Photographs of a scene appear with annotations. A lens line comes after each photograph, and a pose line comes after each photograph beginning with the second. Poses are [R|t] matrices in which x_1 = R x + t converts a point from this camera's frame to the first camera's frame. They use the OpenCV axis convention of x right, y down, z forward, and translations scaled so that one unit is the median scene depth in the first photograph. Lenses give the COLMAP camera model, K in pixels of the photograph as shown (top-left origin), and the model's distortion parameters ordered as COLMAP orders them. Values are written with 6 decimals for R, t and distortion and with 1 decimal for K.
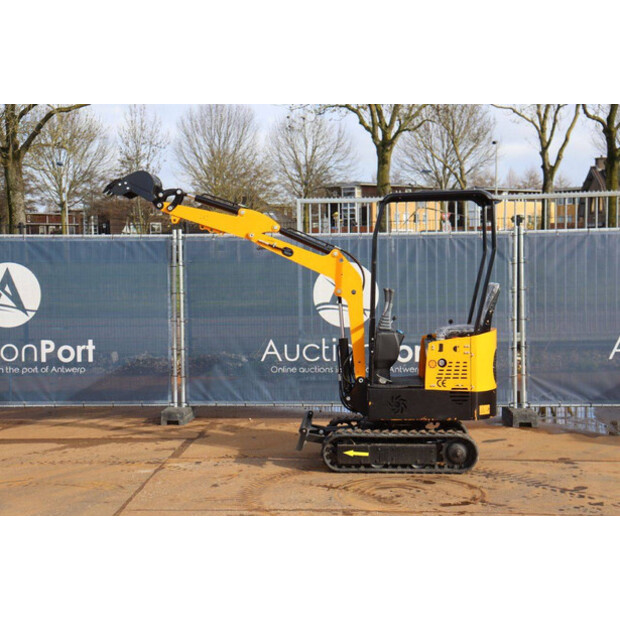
lens RADIAL K [[1013.8, 0, 324.3], [0, 1013.8, 314.9], [0, 0, 1]] dist [0.189283, 0.000000]
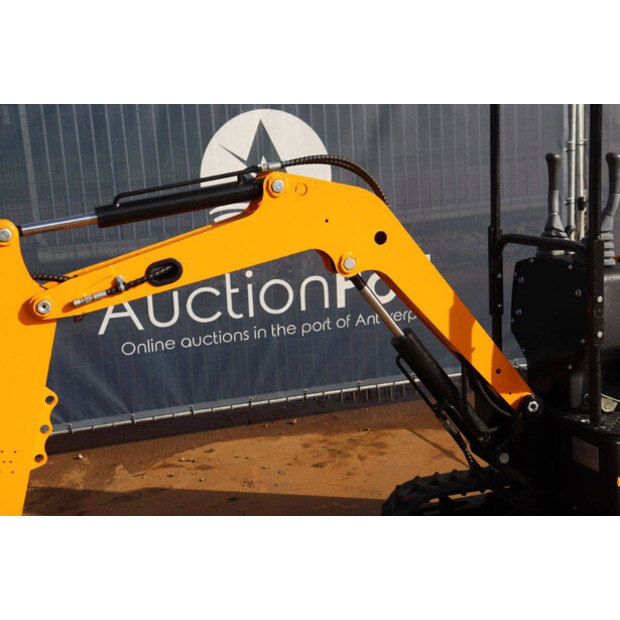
lens RADIAL K [[1013.8, 0, 309.1], [0, 1013.8, 306.1], [0, 0, 1]] dist [0.189283, 0.000000]
pose [[0.936255, -0.112985, 0.332659, -0.160023], [0.073768, 0.988990, 0.128284, -0.026369], [-0.343490, -0.095566, 0.934281, 0.668823]]
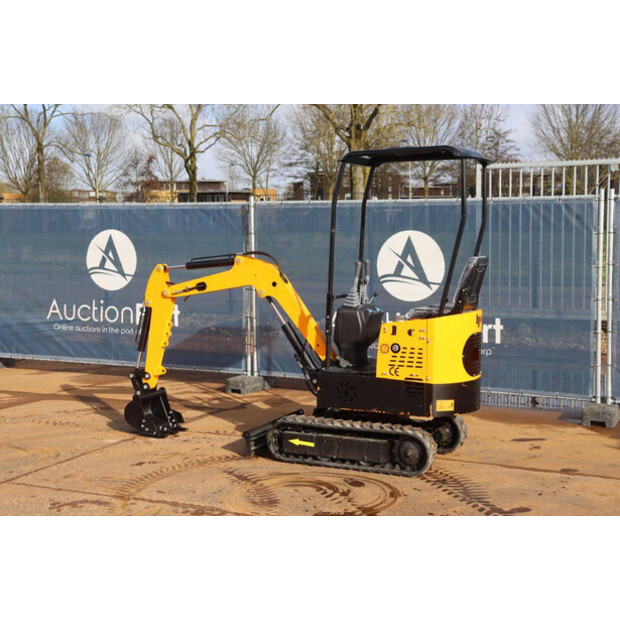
lens RADIAL K [[939.1, 0, 323.9], [0, 939.1, 320.5], [0, 0, 1]] dist [0.122341, 0.000000]
pose [[0.926891, 0.042967, -0.372863, 0.336923], [-0.026926, 0.998478, 0.048126, -0.012359], [0.374364, -0.034568, 0.926637, 0.224234]]
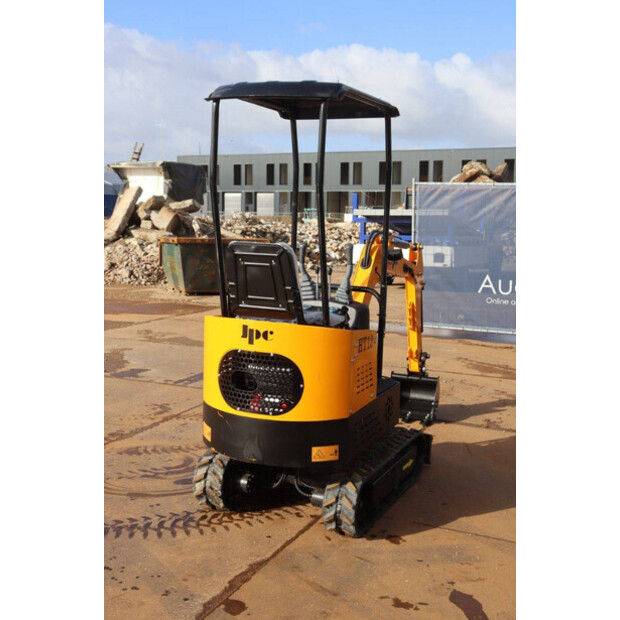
lens RADIAL K [[821.0, 0, 298.7], [0, 821.0, 305.8], [0, 0, 1]] dist [0.034143, 0.000000]
pose [[-0.391779, 0.112595, -0.913144, 0.580159], [-0.063200, 0.986846, 0.148798, -0.065955], [0.917886, 0.116007, -0.379510, 1.187438]]
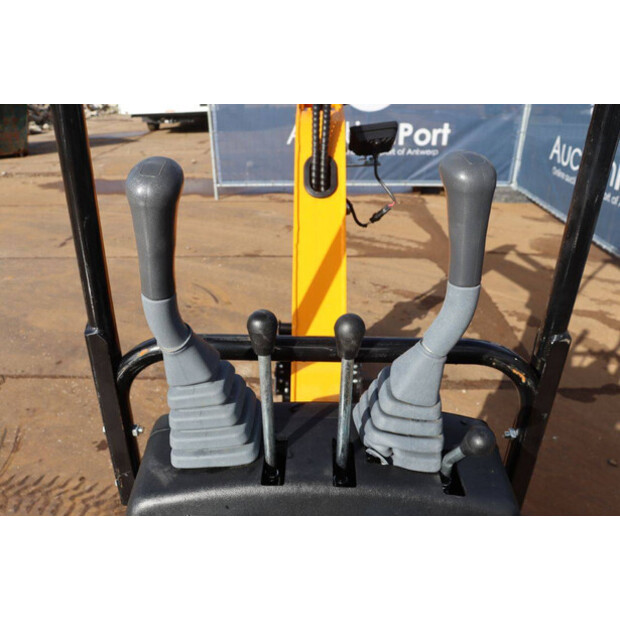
lens RADIAL K [[528.8, 0, 310.0], [0, 528.8, 306.7], [0, 0, 1]] dist [-0.088430, 0.008538]
pose [[0.013794, 0.438428, -0.898661, 0.105013], [-0.047161, 0.898031, 0.437397, -0.034645], [0.998792, 0.036348, 0.033064, 0.988012]]
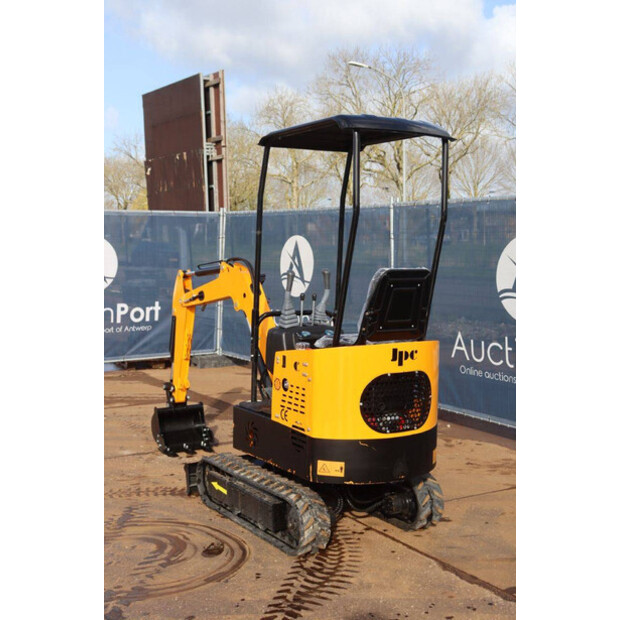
lens RADIAL K [[863.0, 0, 323.5], [0, 863.0, 323.2], [0, 0, 1]] dist [0.057934, 0.000000]
pose [[0.576644, 0.087027, -0.812347, 0.553110], [-0.049504, 0.996205, 0.071584, -0.032625], [0.815494, -0.001064, 0.578764, 0.655109]]
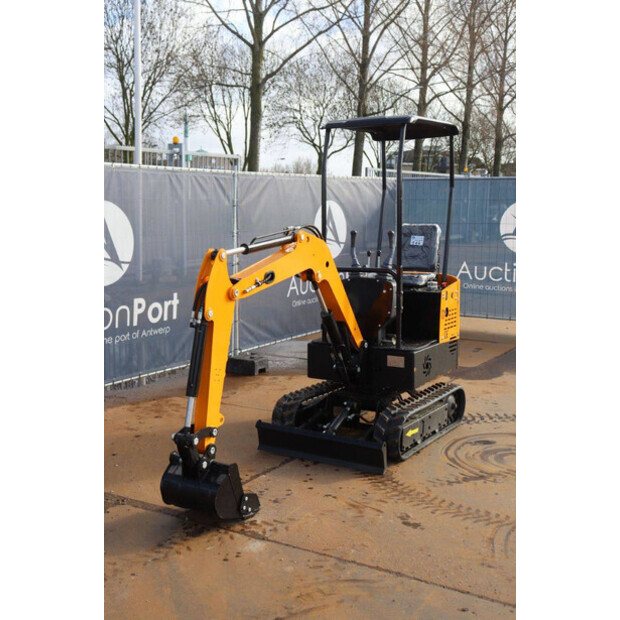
lens RADIAL K [[775.3, 0, 315.5], [0, 775.3, 308.4], [0, 0, 1]] dist [0.002253, 0.000000]
pose [[0.486062, -0.099899, 0.868196, -0.513650], [0.039928, 0.994946, 0.092130, -0.023578], [-0.873012, -0.010115, 0.487594, 0.721203]]
